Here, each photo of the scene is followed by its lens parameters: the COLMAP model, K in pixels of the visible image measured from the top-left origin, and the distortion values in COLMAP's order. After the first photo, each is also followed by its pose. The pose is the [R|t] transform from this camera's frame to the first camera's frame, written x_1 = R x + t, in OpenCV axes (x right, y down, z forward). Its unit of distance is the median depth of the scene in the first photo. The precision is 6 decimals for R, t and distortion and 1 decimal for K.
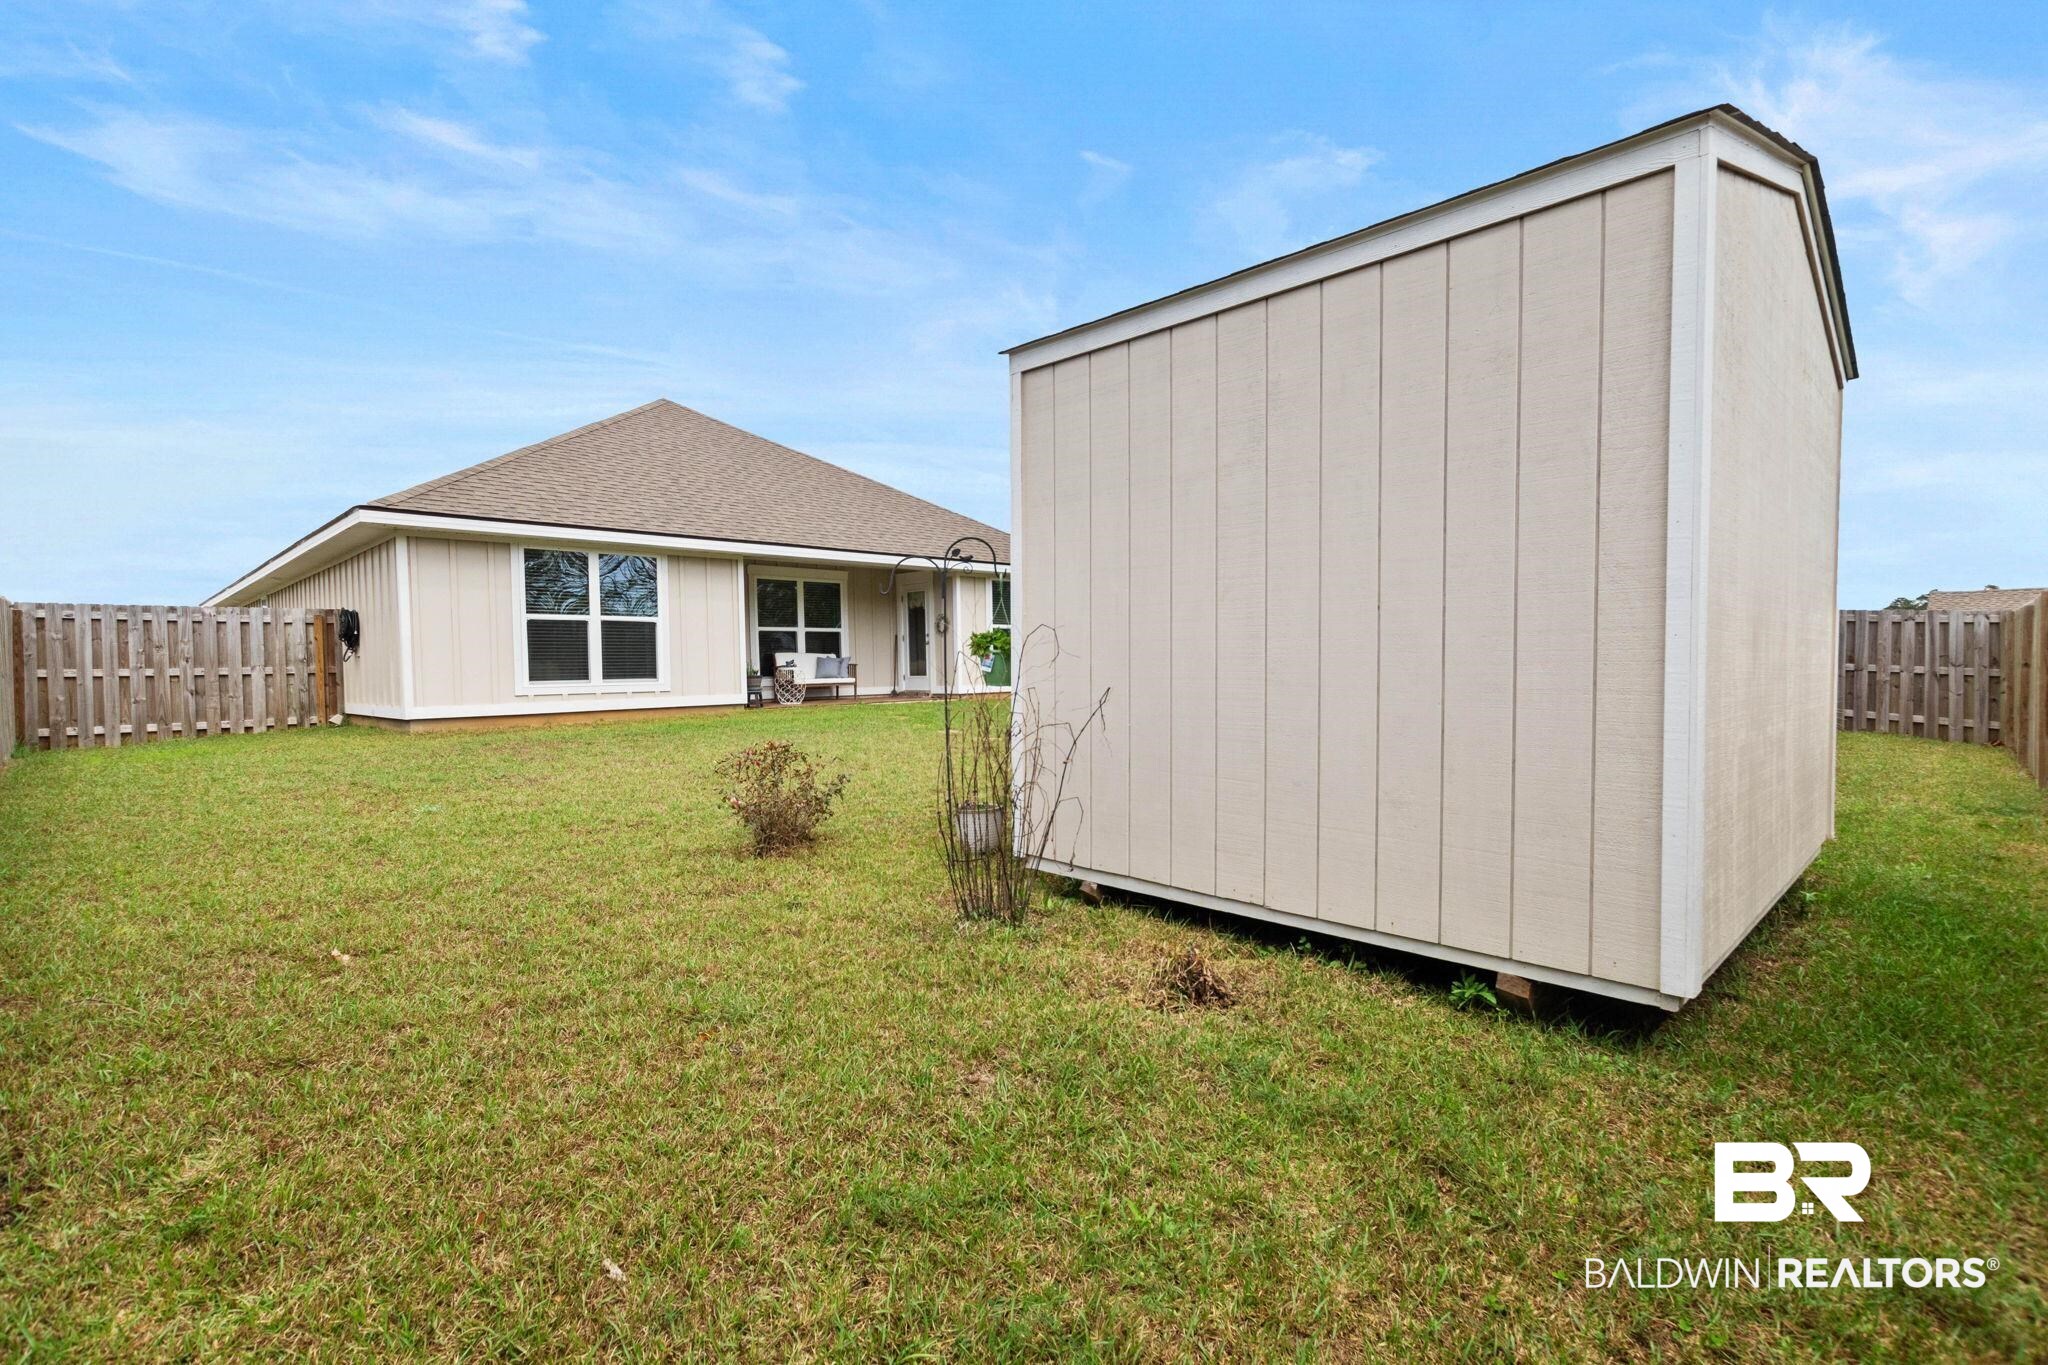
lens RADIAL K [[932.8, 0, 1021.8], [0, 932.8, 684.7], [0, 0, 1]] dist [0.003762, 0.000349]
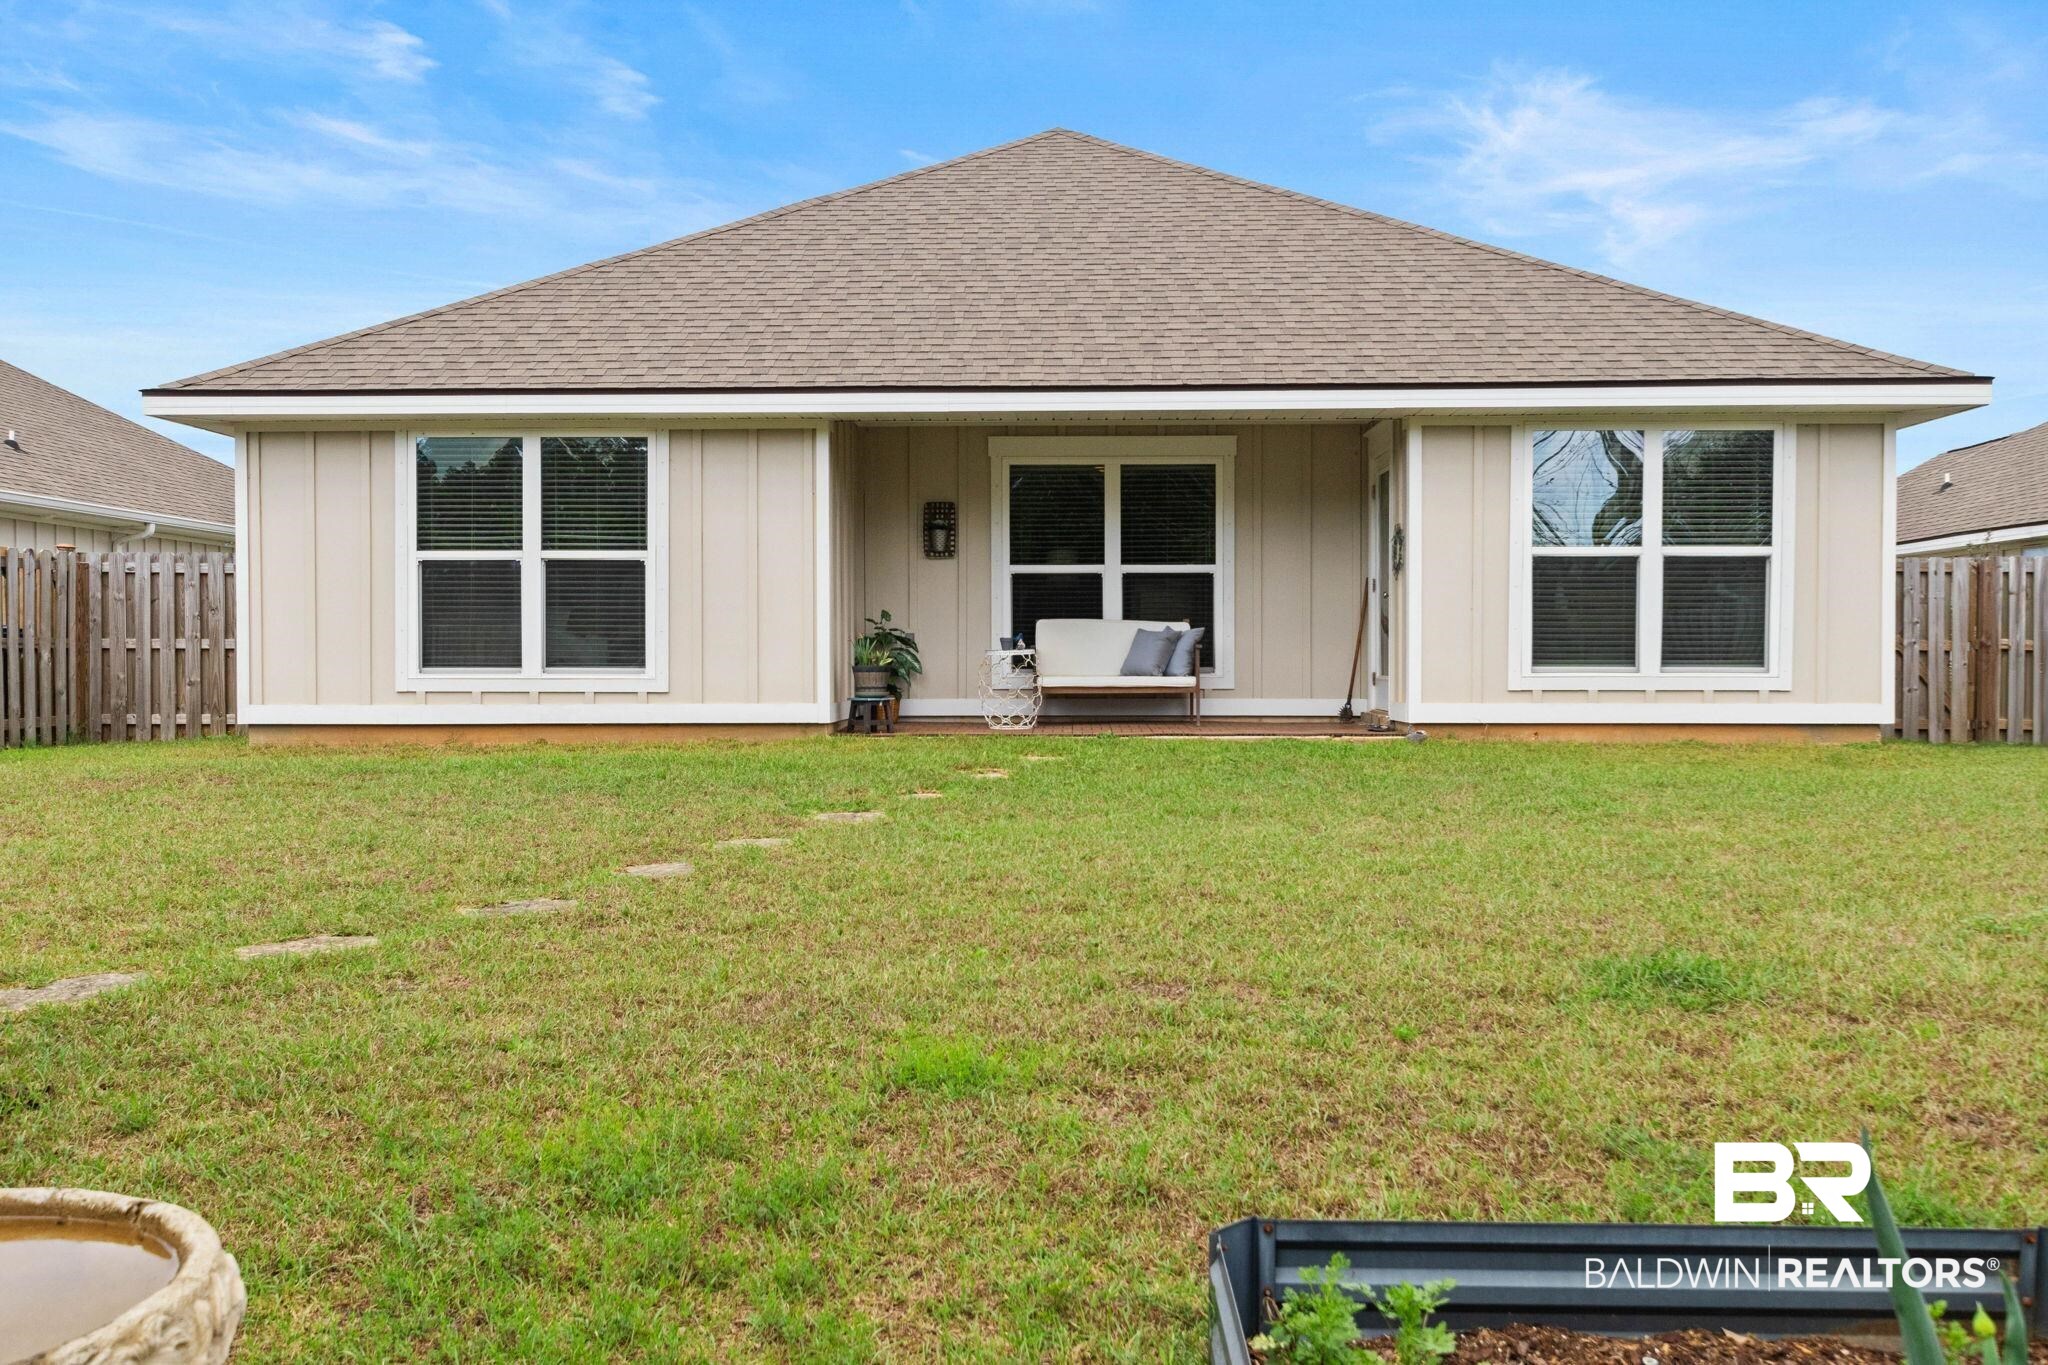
lens RADIAL K [[1730.1, 0, 1011.3], [0, 1730.1, 680.9], [0, 0, 1]] dist [0.009806, -0.008786]
pose [[0.687168, 0.028667, -0.725933, 0.478899], [-0.026700, 0.999543, 0.014197, -0.019696], [0.726008, 0.009627, 0.687619, 0.506276]]
